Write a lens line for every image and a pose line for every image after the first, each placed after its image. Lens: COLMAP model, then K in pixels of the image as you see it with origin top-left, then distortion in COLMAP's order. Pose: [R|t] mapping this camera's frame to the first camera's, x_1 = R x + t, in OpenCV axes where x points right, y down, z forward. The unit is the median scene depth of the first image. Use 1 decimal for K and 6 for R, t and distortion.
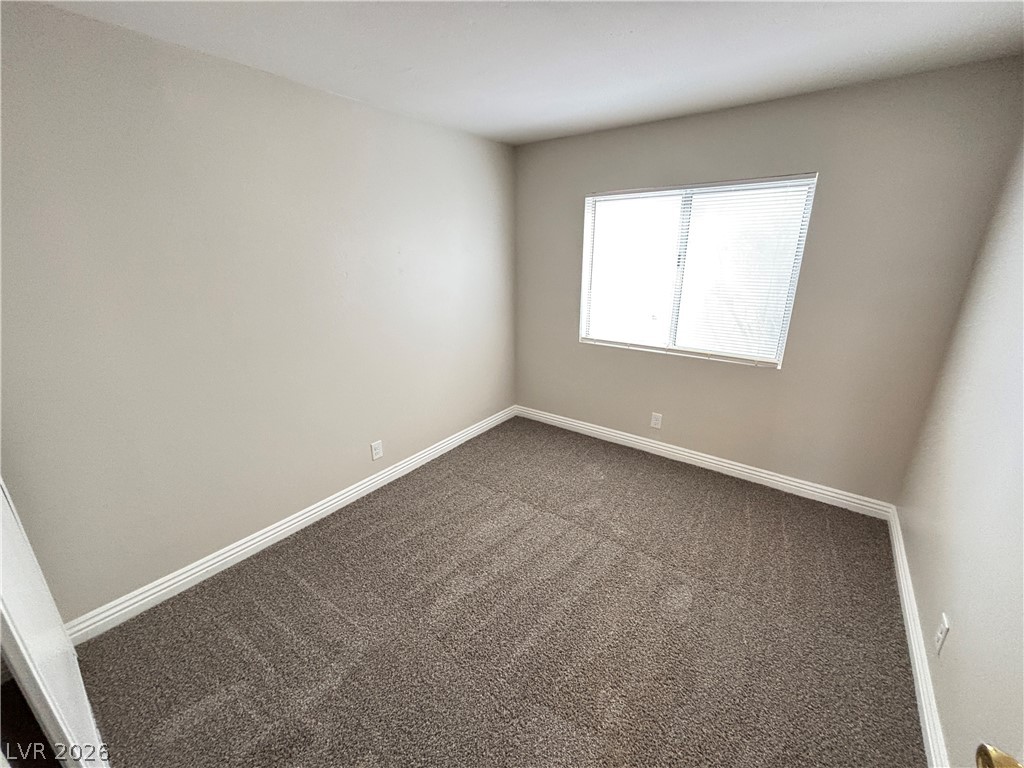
lens RADIAL K [[413.6, 0, 511.3], [0, 413.6, 383.5], [0, 0, 1]] dist [-0.001663, -0.000021]
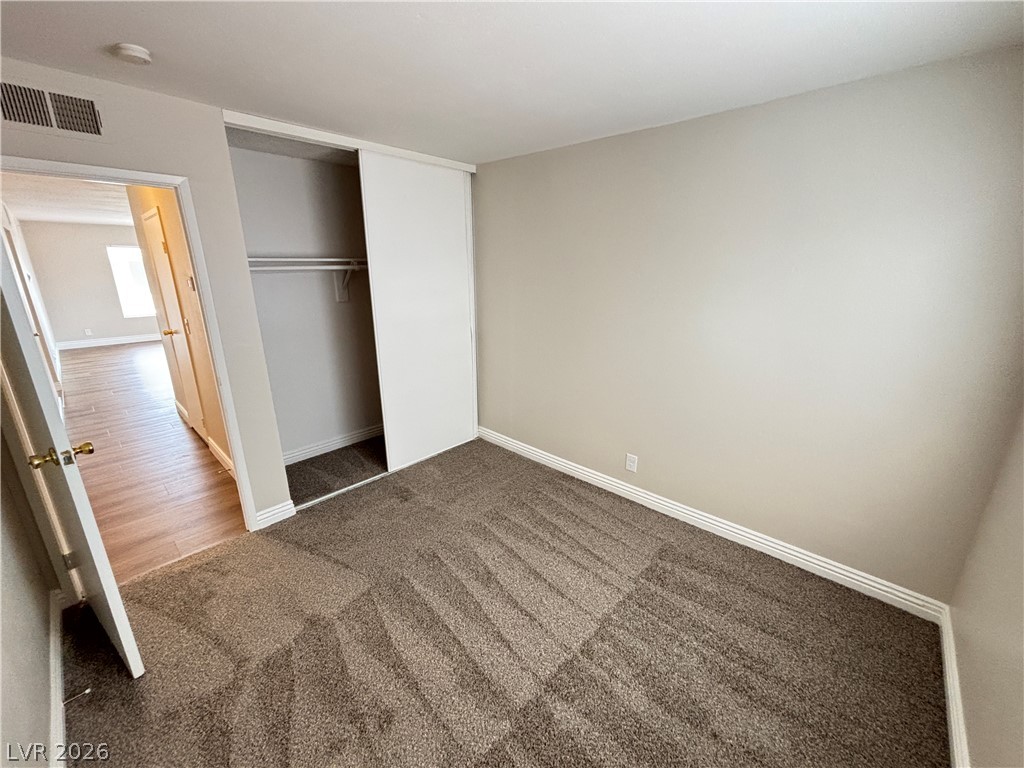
lens RADIAL K [[413.6, 0, 511.3], [0, 413.6, 383.5], [0, 0, 1]] dist [-0.001663, -0.000021]
pose [[-0.101473, 0.291624, -0.951135, 0.748525], [-0.307250, 0.900144, 0.308769, -0.289607], [0.946203, 0.323568, -0.001738, 0.775955]]
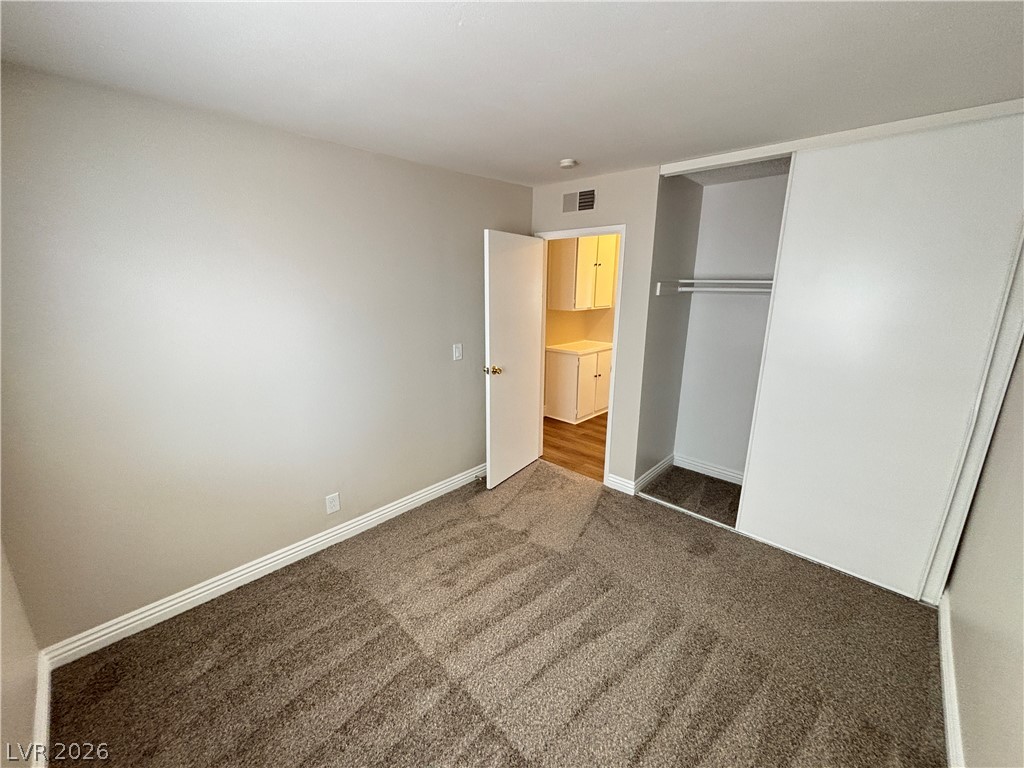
lens RADIAL K [[413.6, 0, 511.3], [0, 413.6, 383.5], [0, 0, 1]] dist [-0.001663, -0.000021]
pose [[-0.994566, -0.020774, 0.102015, 0.064362], [0.036902, 0.845921, 0.532030, -0.469567], [-0.097349, 0.532904, -0.840557, 1.319409]]
